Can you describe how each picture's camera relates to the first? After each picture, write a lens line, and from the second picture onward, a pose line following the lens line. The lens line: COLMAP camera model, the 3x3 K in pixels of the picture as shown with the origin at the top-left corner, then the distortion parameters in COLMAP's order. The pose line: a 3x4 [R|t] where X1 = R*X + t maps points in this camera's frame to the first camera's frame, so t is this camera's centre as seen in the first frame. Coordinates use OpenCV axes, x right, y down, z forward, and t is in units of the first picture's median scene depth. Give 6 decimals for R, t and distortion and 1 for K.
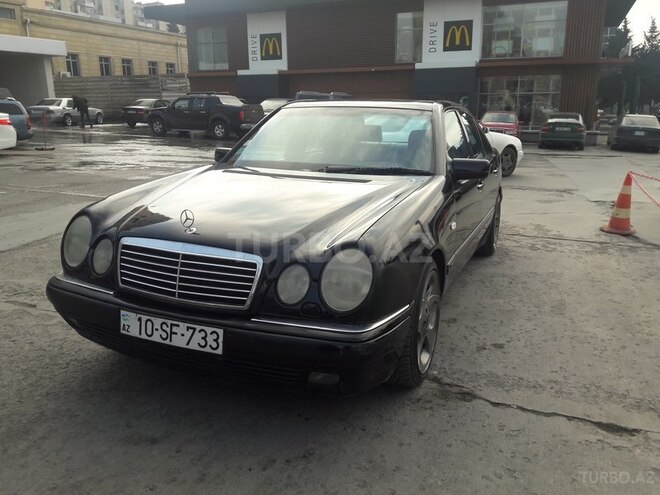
lens RADIAL K [[535.9, 0, 330.9], [0, 535.9, 232.4], [0, 0, 1]] dist [-0.002503, 0.001643]
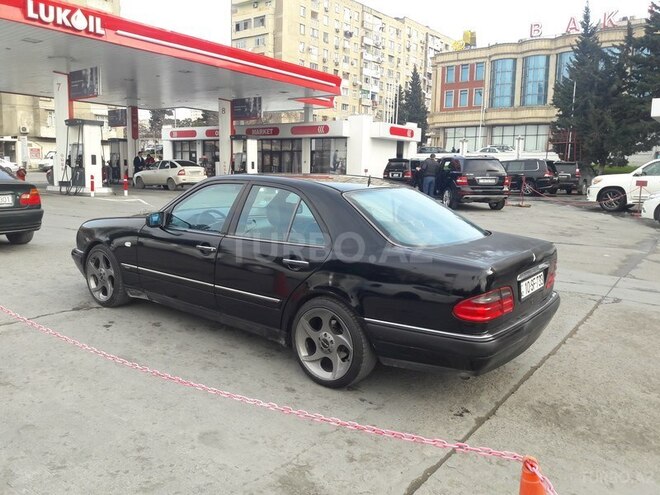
lens RADIAL K [[508.0, 0, 330.0], [0, 508.0, 247.5], [0, 0, 1]] dist [-0.002945, -0.007661]
pose [[-0.227550, 0.133390, -0.964587, 1.834606], [-0.237123, 0.953165, 0.187749, -0.520880], [0.944454, 0.271448, -0.185263, 2.132979]]
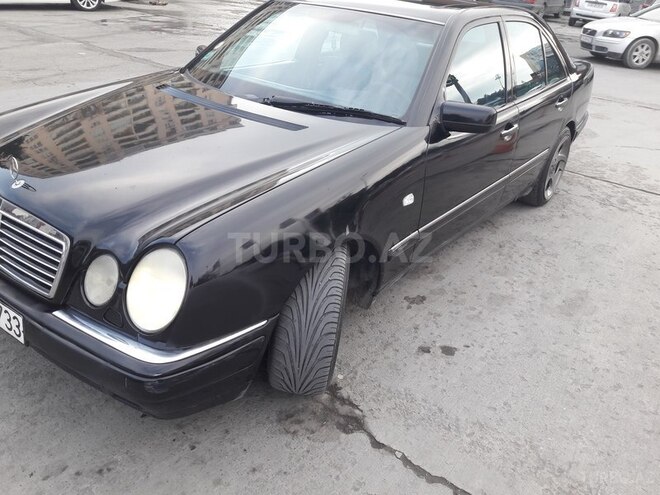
lens RADIAL K [[508.0, 0, 330.0], [0, 508.0, 247.5], [0, 0, 1]] dist [-0.002945, -0.007661]
pose [[0.958270, 0.172916, -0.227639, 0.333885], [-0.105095, 0.953645, 0.281986, -0.157174], [0.265847, -0.246295, 0.932021, 0.316631]]
